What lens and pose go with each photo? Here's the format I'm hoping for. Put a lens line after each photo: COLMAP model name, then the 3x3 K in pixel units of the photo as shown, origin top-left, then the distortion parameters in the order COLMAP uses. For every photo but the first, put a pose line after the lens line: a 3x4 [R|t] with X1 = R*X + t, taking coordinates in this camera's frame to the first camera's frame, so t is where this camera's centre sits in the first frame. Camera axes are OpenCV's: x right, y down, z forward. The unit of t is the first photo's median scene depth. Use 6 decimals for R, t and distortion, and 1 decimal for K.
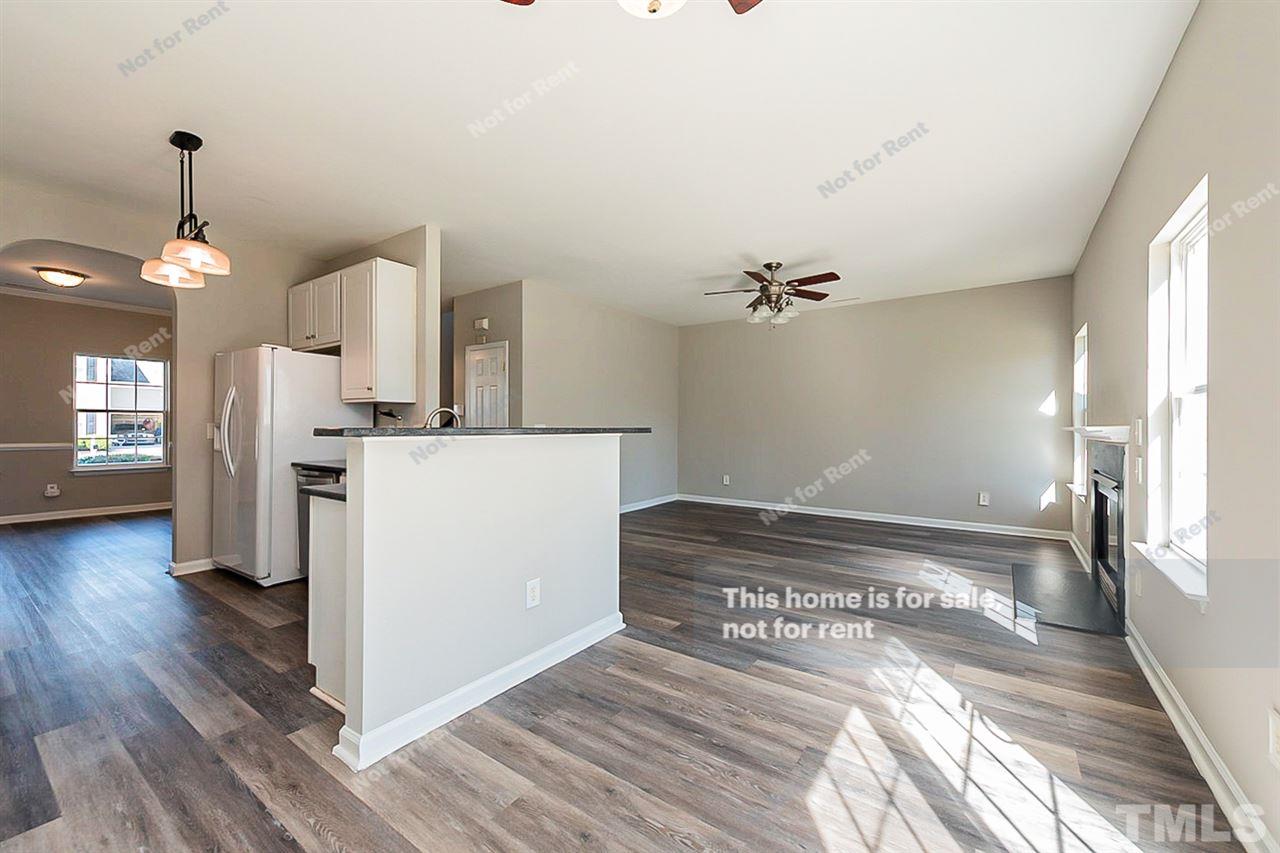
lens RADIAL K [[504.3, 0, 648.9], [0, 504.3, 423.8], [0, 0, 1]] dist [-0.000161, -0.000477]
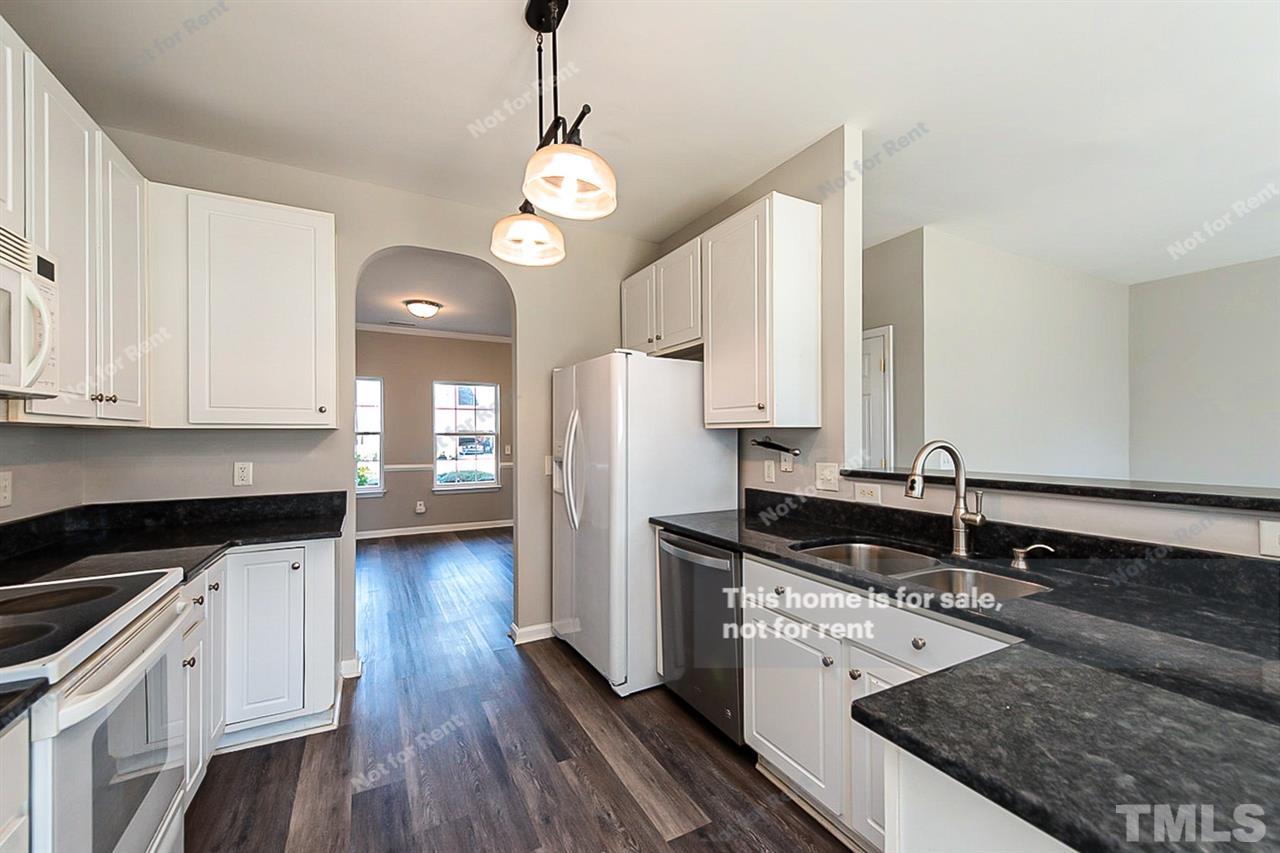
lens RADIAL K [[504.3, 0, 635.6], [0, 504.3, 431.7], [0, 0, 1]] dist [-0.000161, -0.000477]
pose [[0.886676, -0.009897, -0.462286, -0.377839], [0.009133, 0.999951, -0.003891, -0.035831], [0.462302, -0.000772, 0.886722, 0.353783]]
